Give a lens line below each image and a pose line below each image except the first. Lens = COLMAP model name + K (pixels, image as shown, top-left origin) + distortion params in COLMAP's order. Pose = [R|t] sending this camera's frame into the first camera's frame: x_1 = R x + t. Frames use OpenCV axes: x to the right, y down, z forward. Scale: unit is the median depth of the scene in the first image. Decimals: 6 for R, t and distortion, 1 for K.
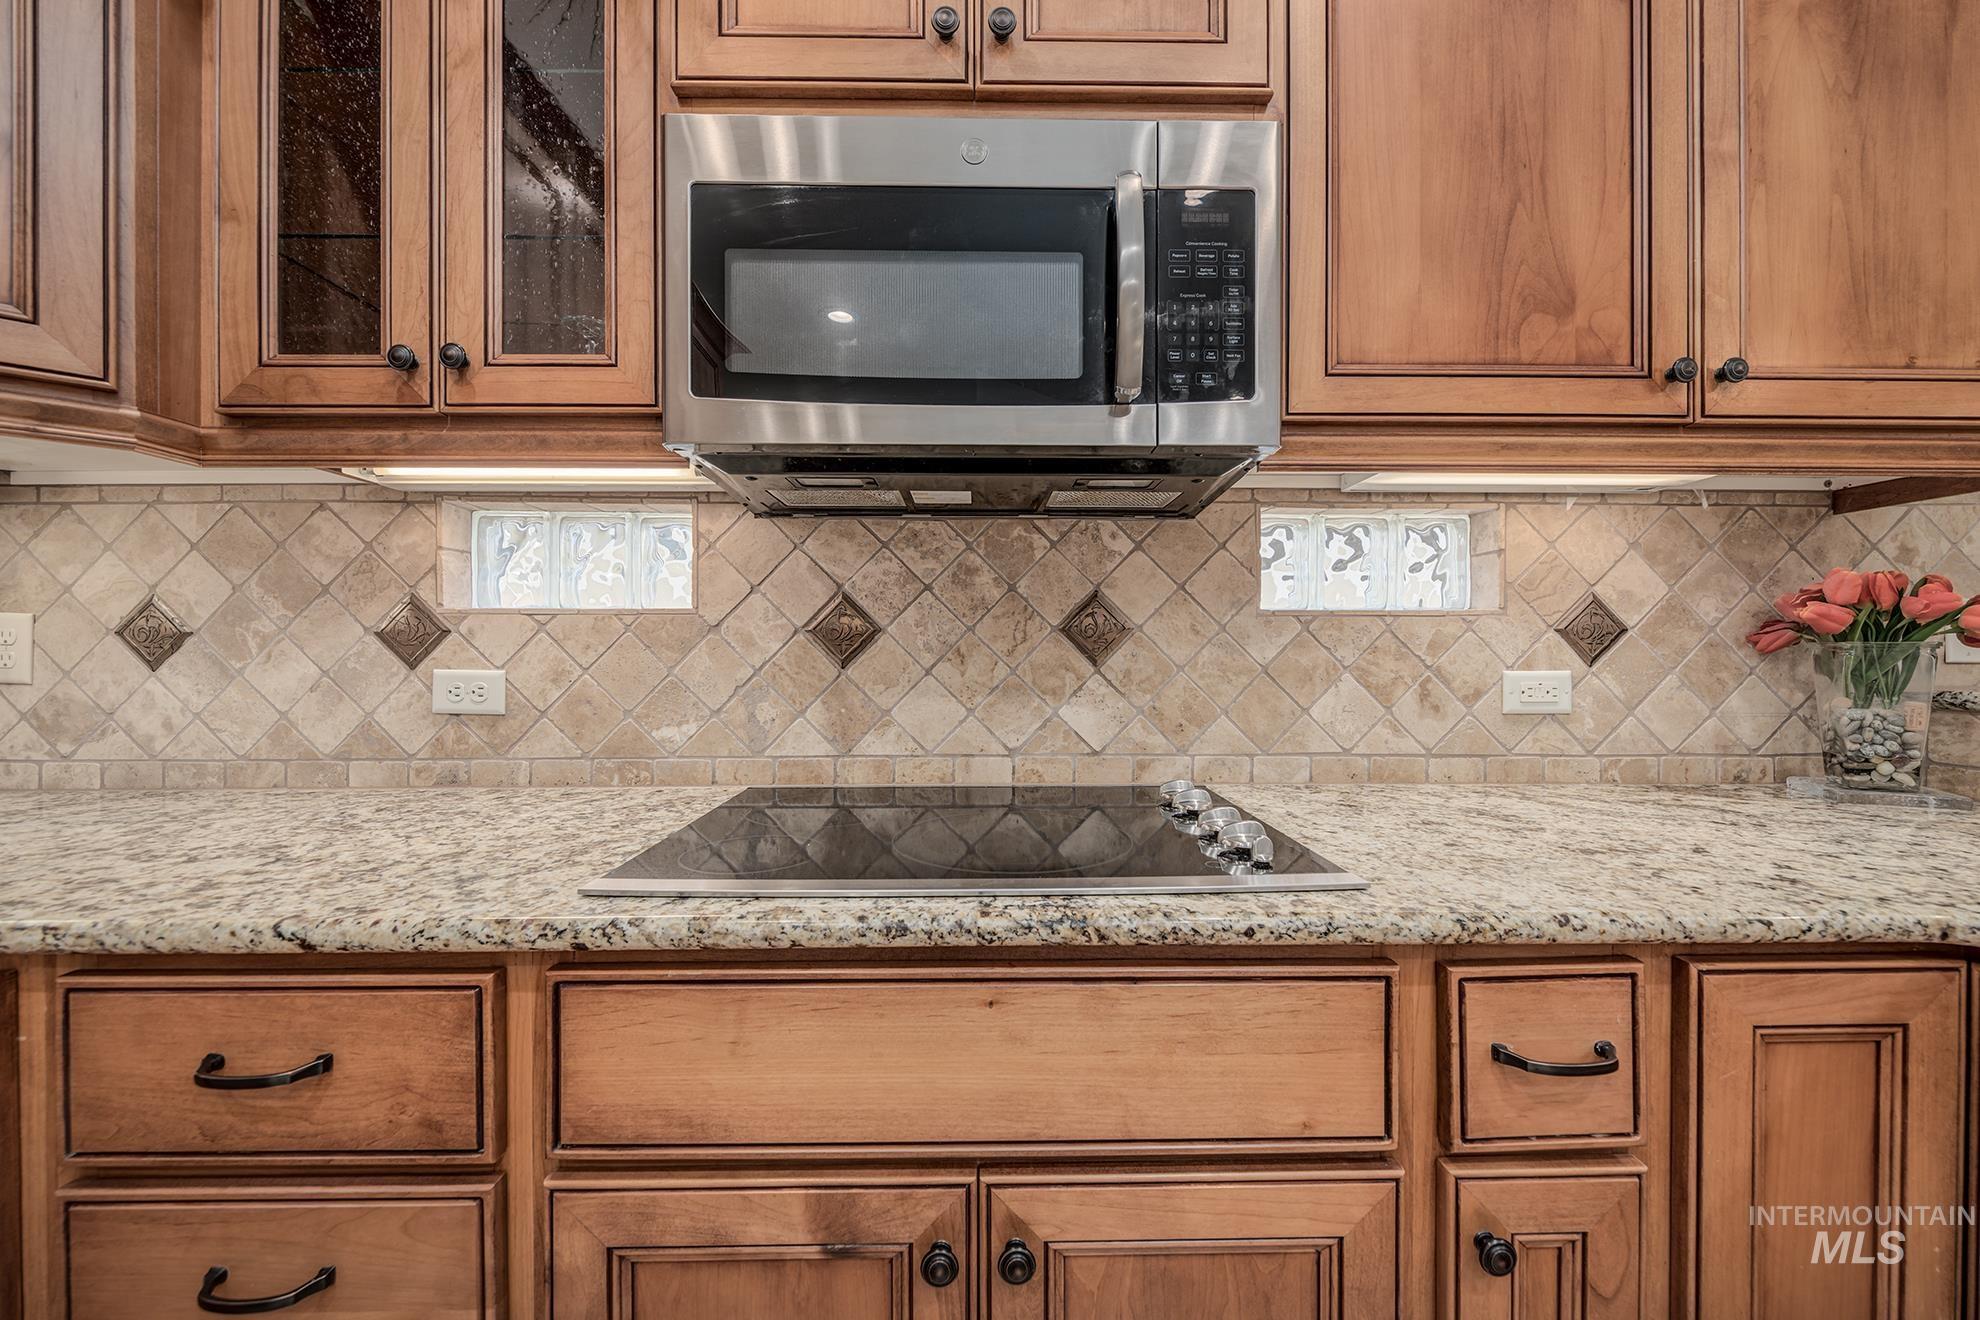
lens RADIAL K [[745.8, 0, 995.2], [0, 745.8, 650.7], [0, 0, 1]] dist [-0.003452, -0.000504]
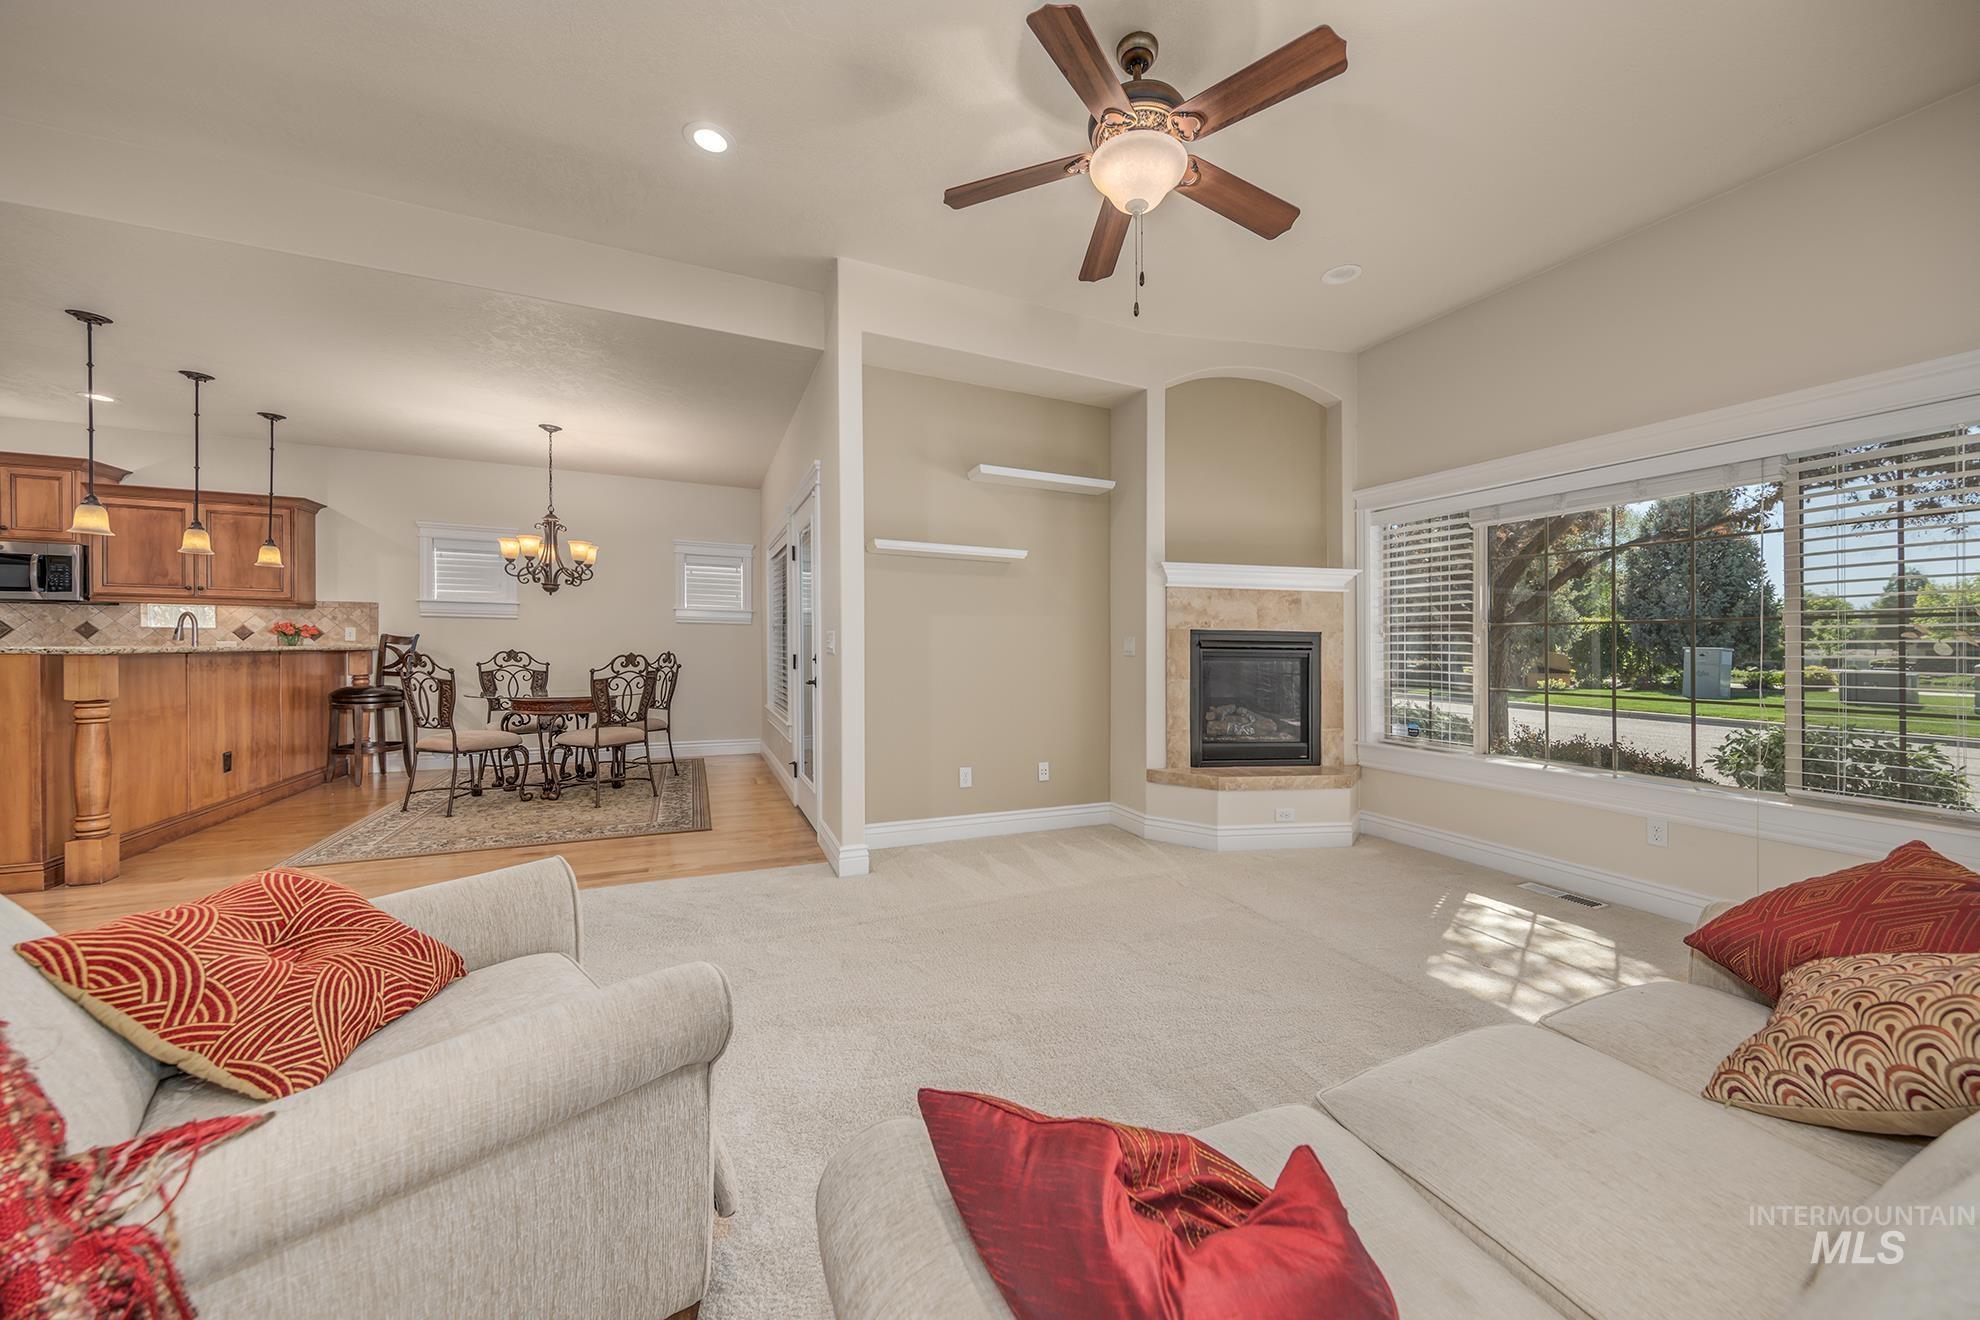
lens RADIAL K [[701.3, 0, 1000.0], [0, 701.3, 633.0], [0, 0, 1]] dist [0.000954, -0.000161]
pose [[0.924102, 0.019280, 0.381659, 3.555531], [-0.011723, 0.999687, -0.022116, 0.015219], [-0.381966, 0.015963, 0.924039, -4.894994]]
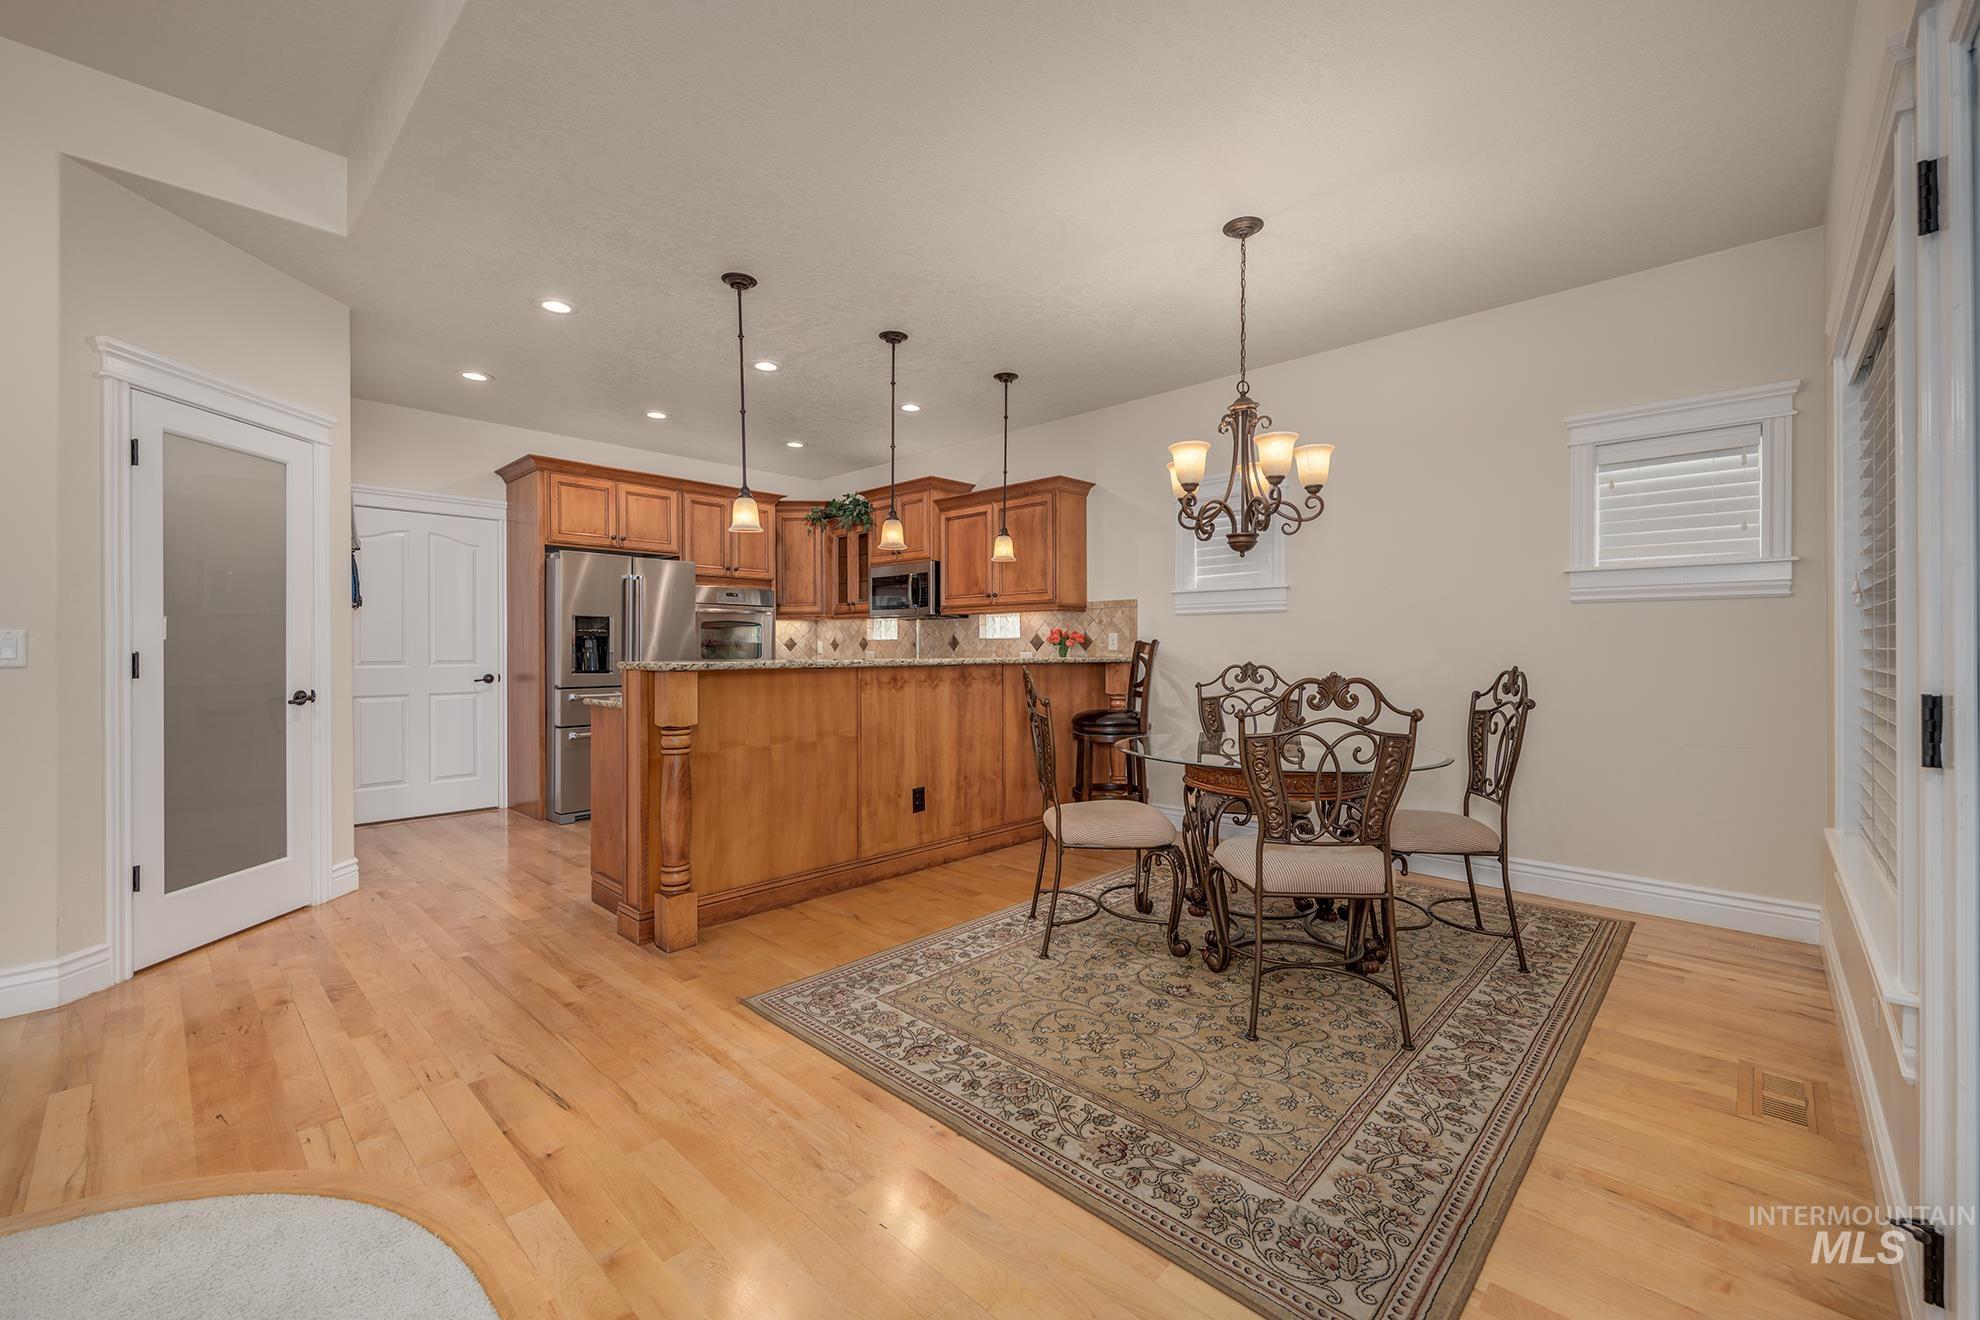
lens RADIAL K [[800.1, 0, 980.7], [0, 800.1, 646.0], [0, 0, 1]] dist [0.001964, 0.000088]
pose [[0.694606, -0.002734, -0.719385, 3.872815], [0.000161, 0.999993, -0.003645, 0.008917], [0.719390, 0.002416, 0.694602, -2.353031]]
